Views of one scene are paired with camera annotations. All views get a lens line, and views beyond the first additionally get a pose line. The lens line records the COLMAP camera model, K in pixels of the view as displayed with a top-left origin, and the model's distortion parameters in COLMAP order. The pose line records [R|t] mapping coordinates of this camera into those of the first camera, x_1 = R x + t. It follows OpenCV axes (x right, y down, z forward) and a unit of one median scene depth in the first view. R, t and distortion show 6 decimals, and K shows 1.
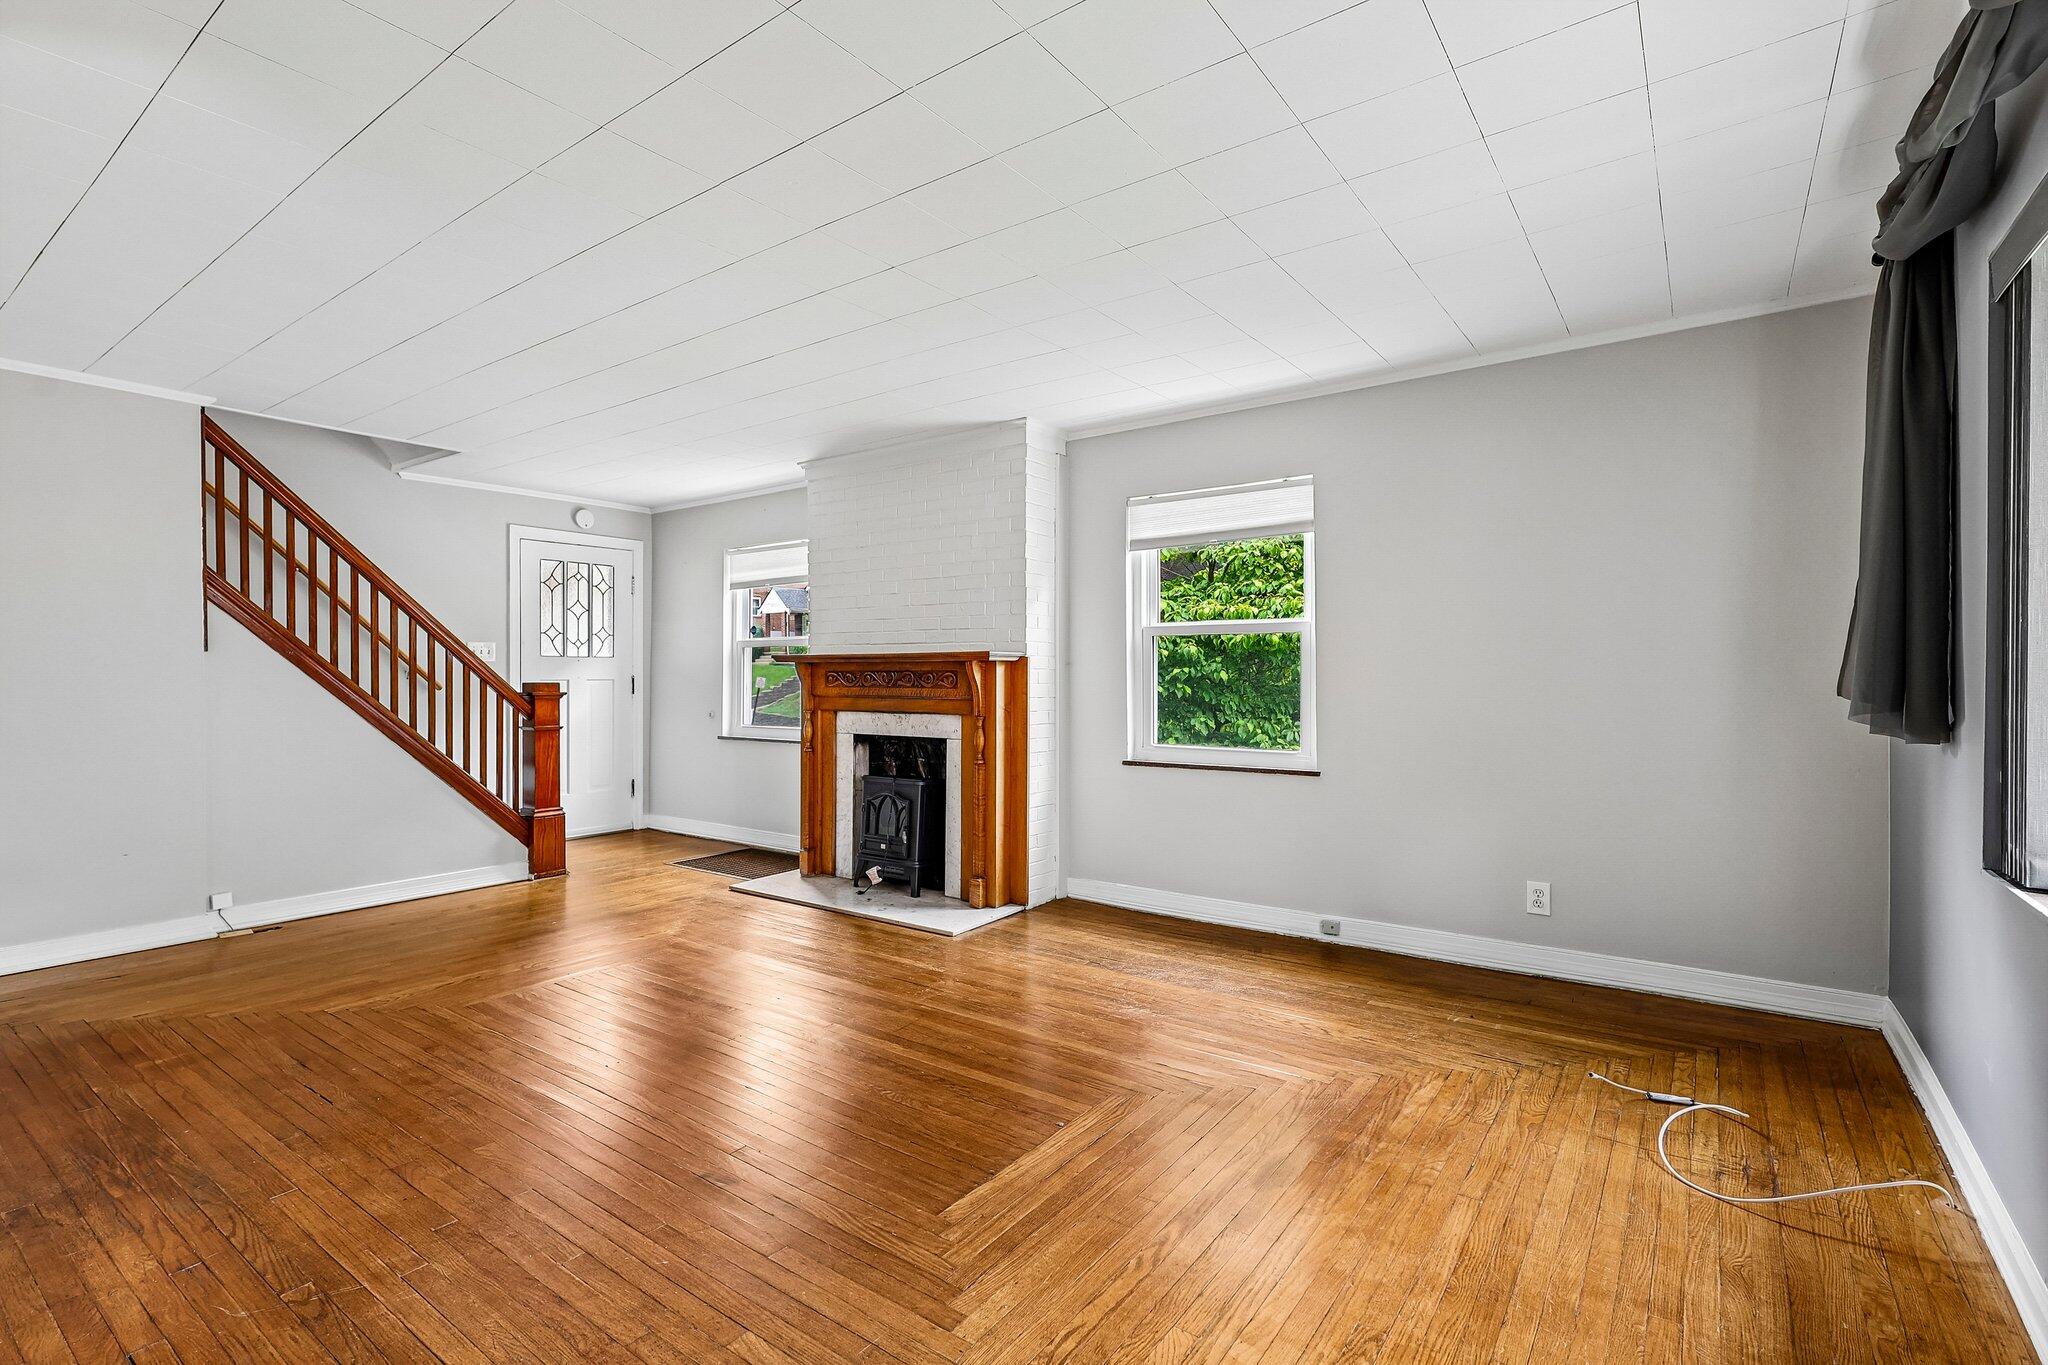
lens RADIAL K [[965.6, 0, 1003.5], [0, 965.6, 670.6], [0, 0, 1]] dist [-0.003043, -0.000170]
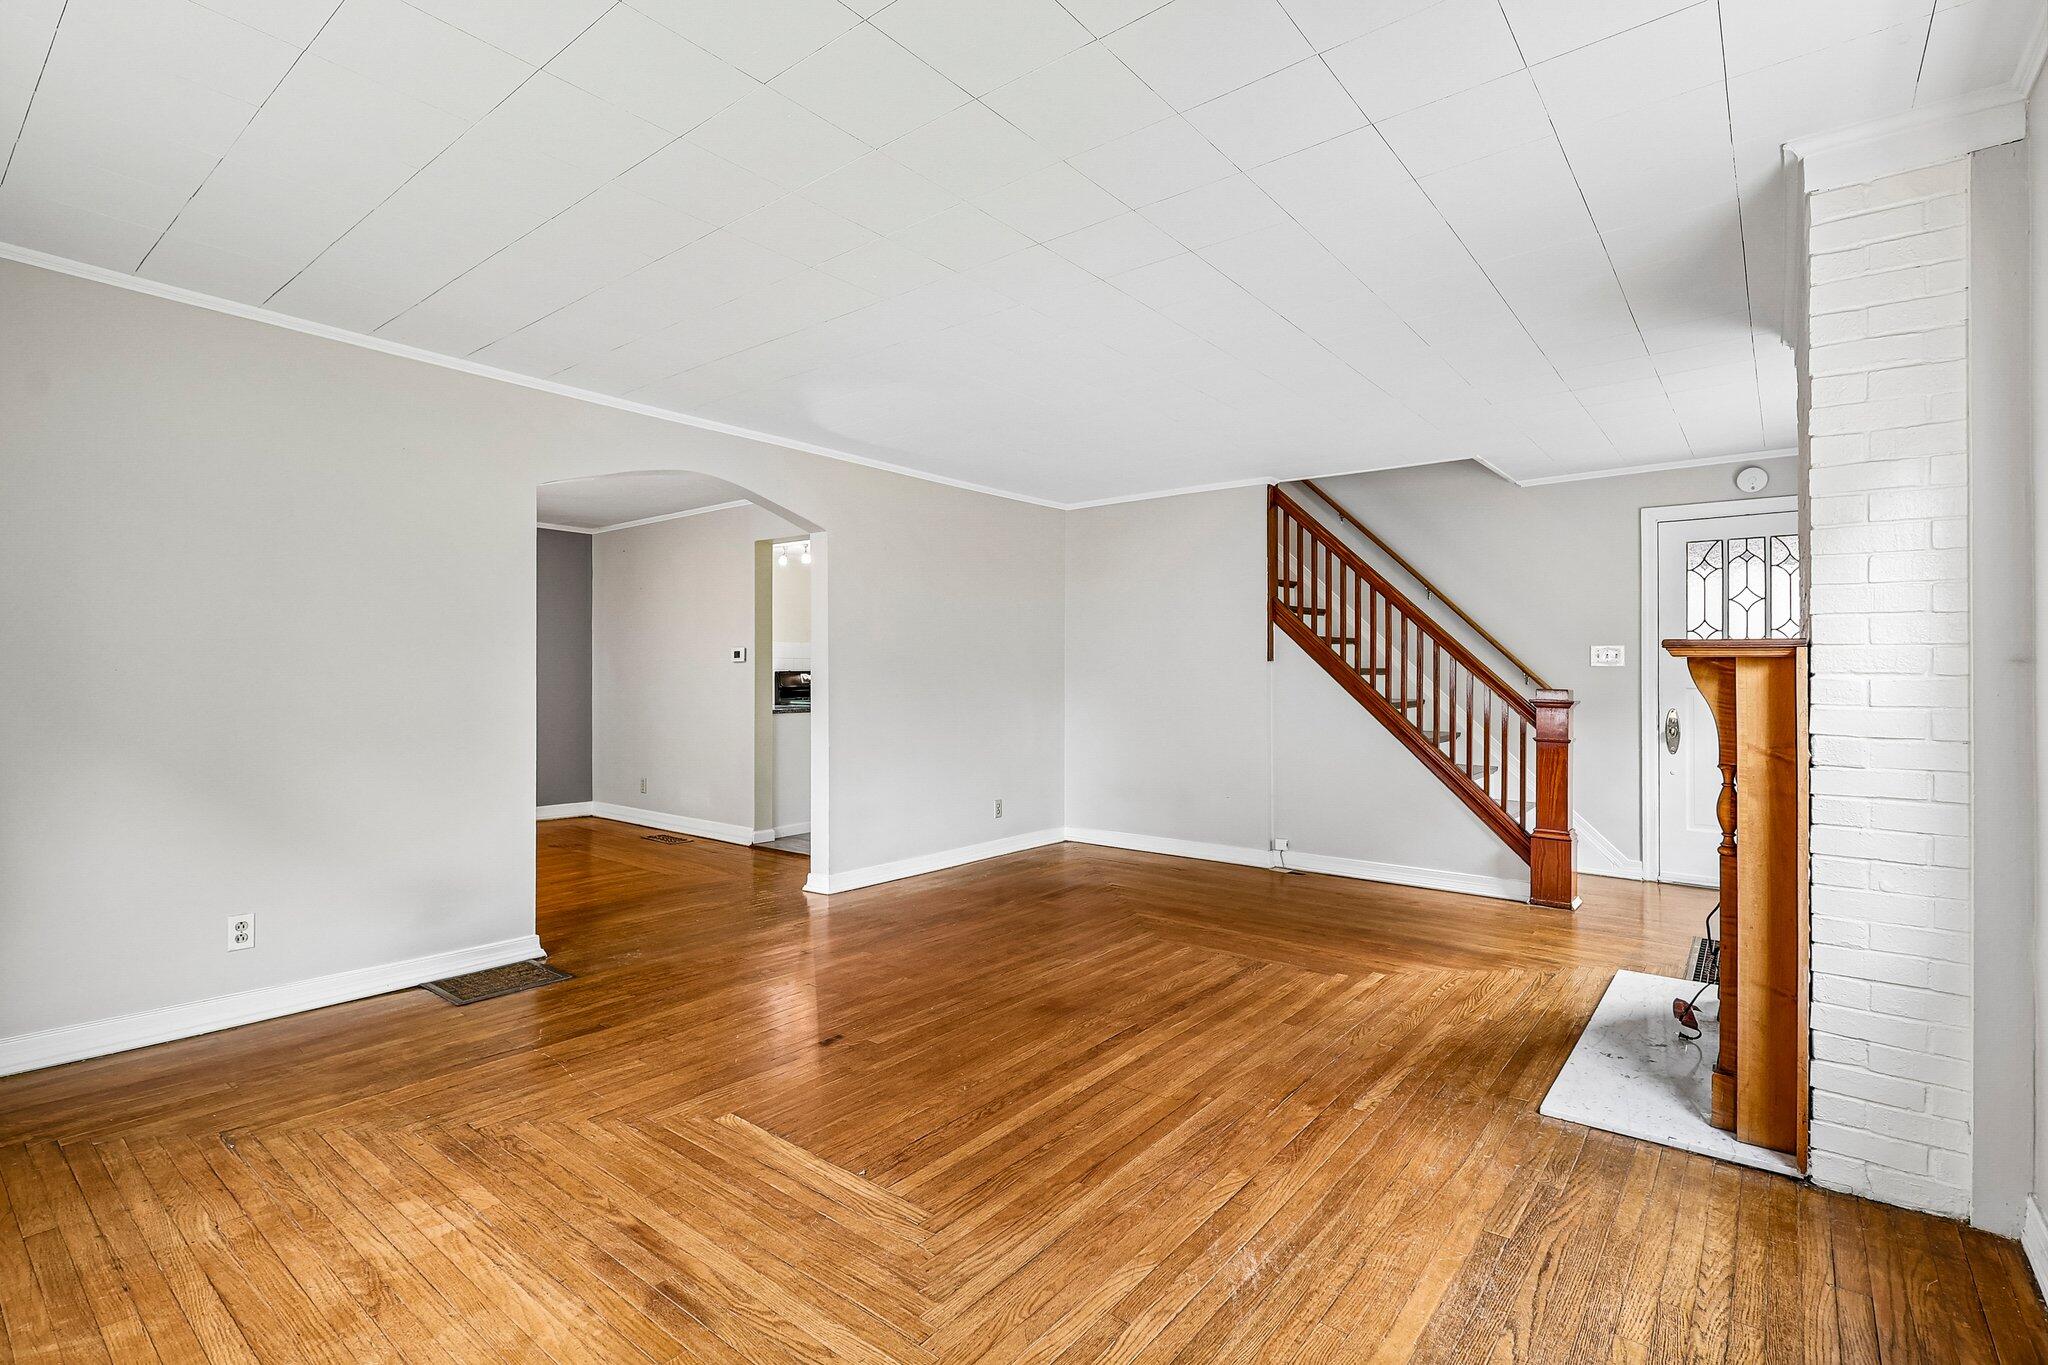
lens RADIAL K [[956.8, 0, 1015.8], [0, 956.8, 679.6], [0, 0, 1]] dist [0.000561, 0.000304]
pose [[-0.041137, 0.005607, -0.999138, 0.445385], [-0.006411, 0.999962, 0.005875, 0.001492], [0.999133, 0.006647, -0.041099, 0.555279]]
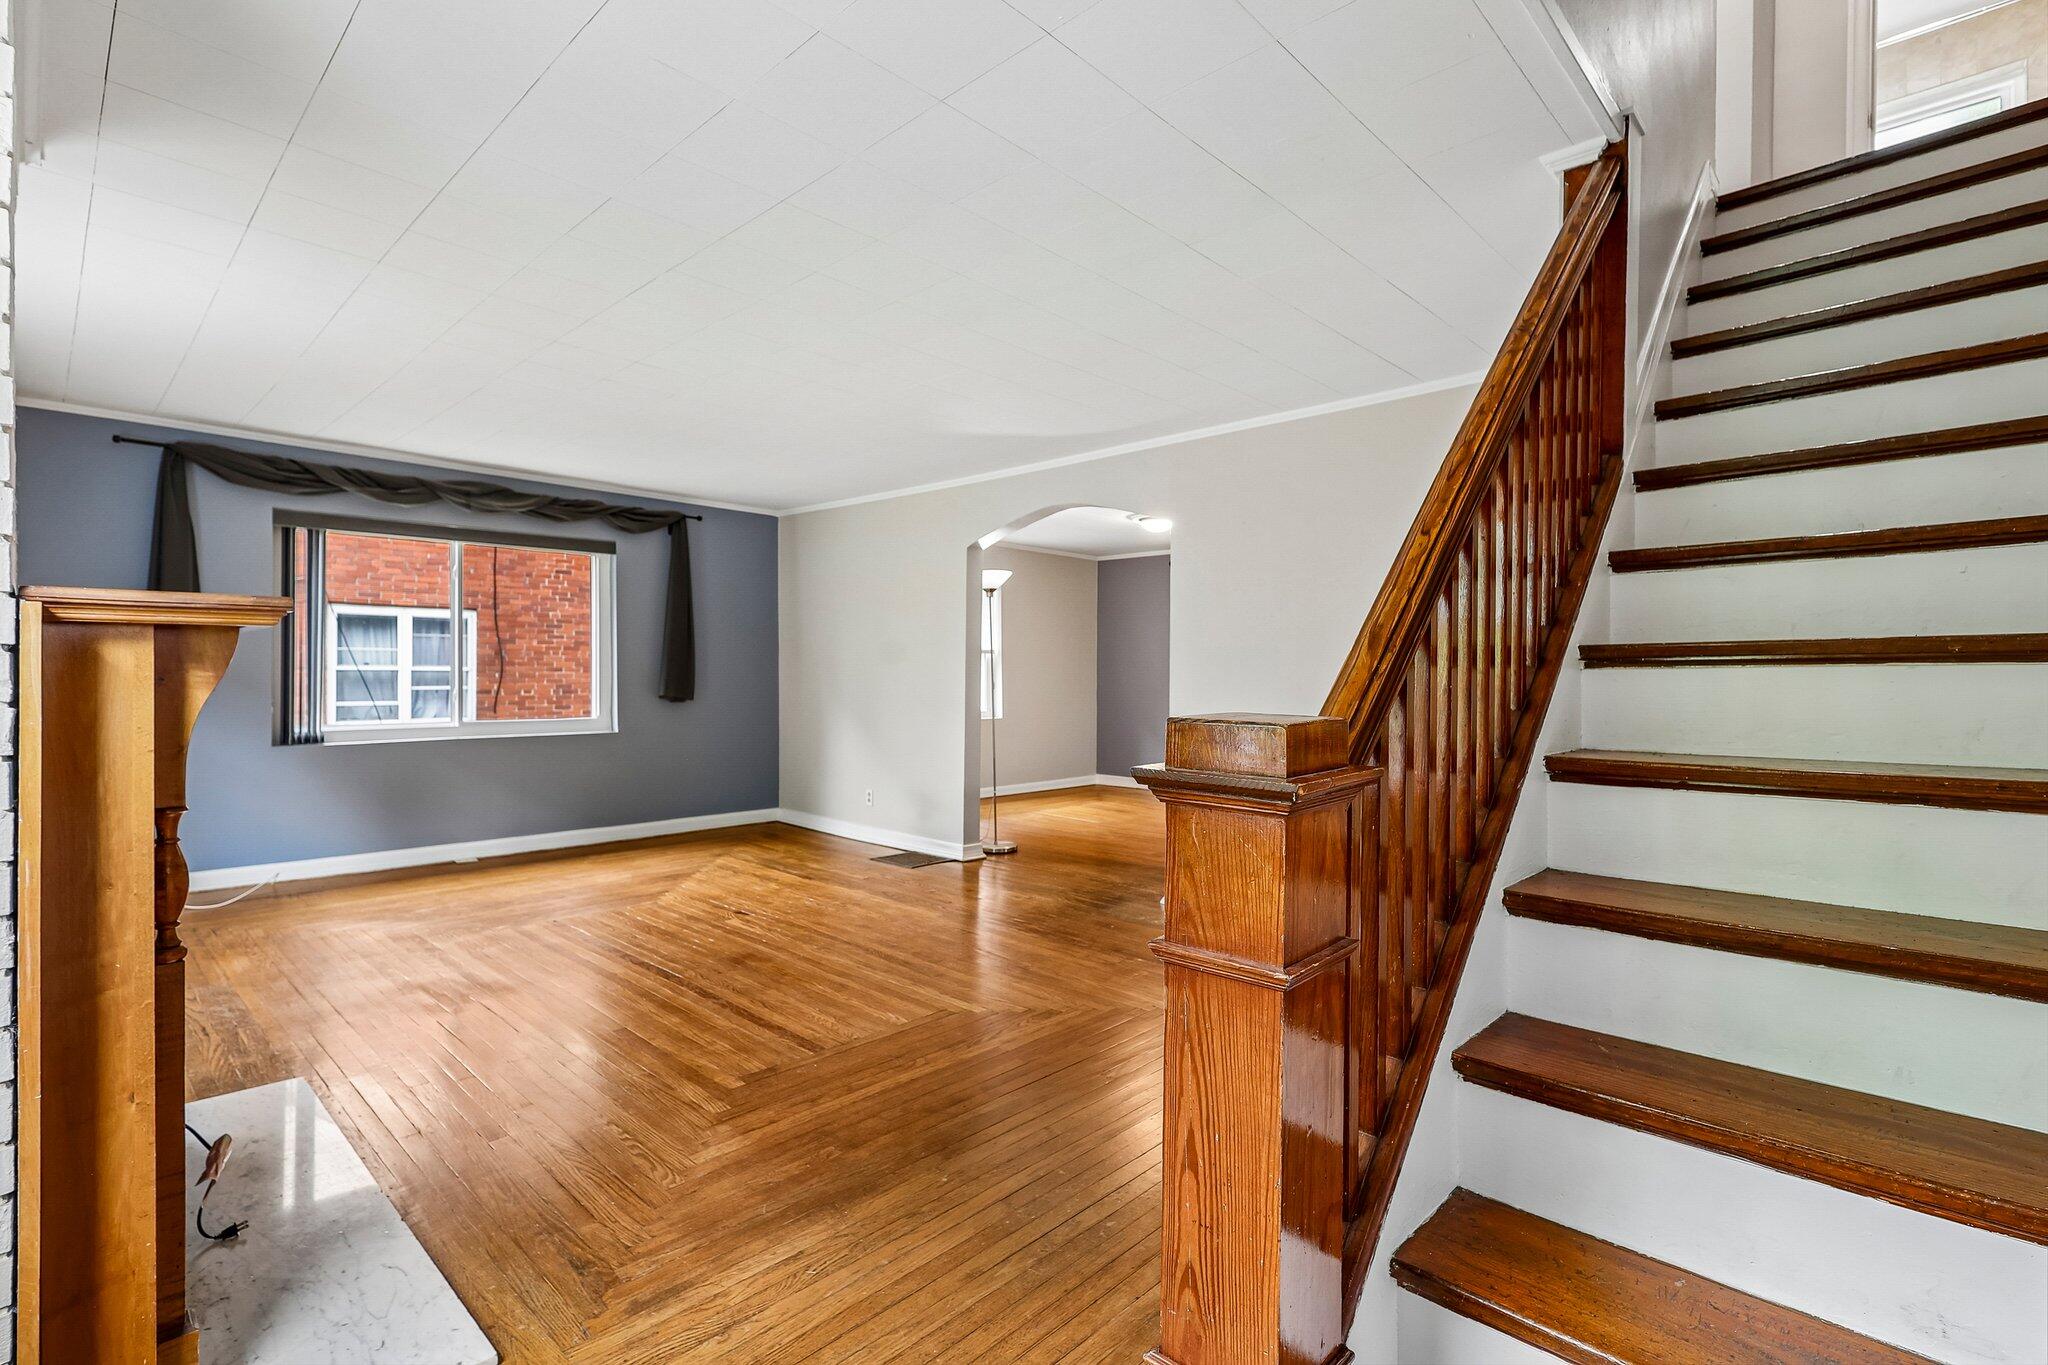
lens RADIAL K [[952.4, 0, 1019.5], [0, 952.4, 676.7], [0, 0, 1]] dist [-0.004476, 0.003822]
pose [[-0.992062, -0.002056, 0.125737, -0.483068], [-0.001770, 0.999996, 0.002381, 0.004427], [-0.125741, 0.002140, -0.992061, 1.251349]]
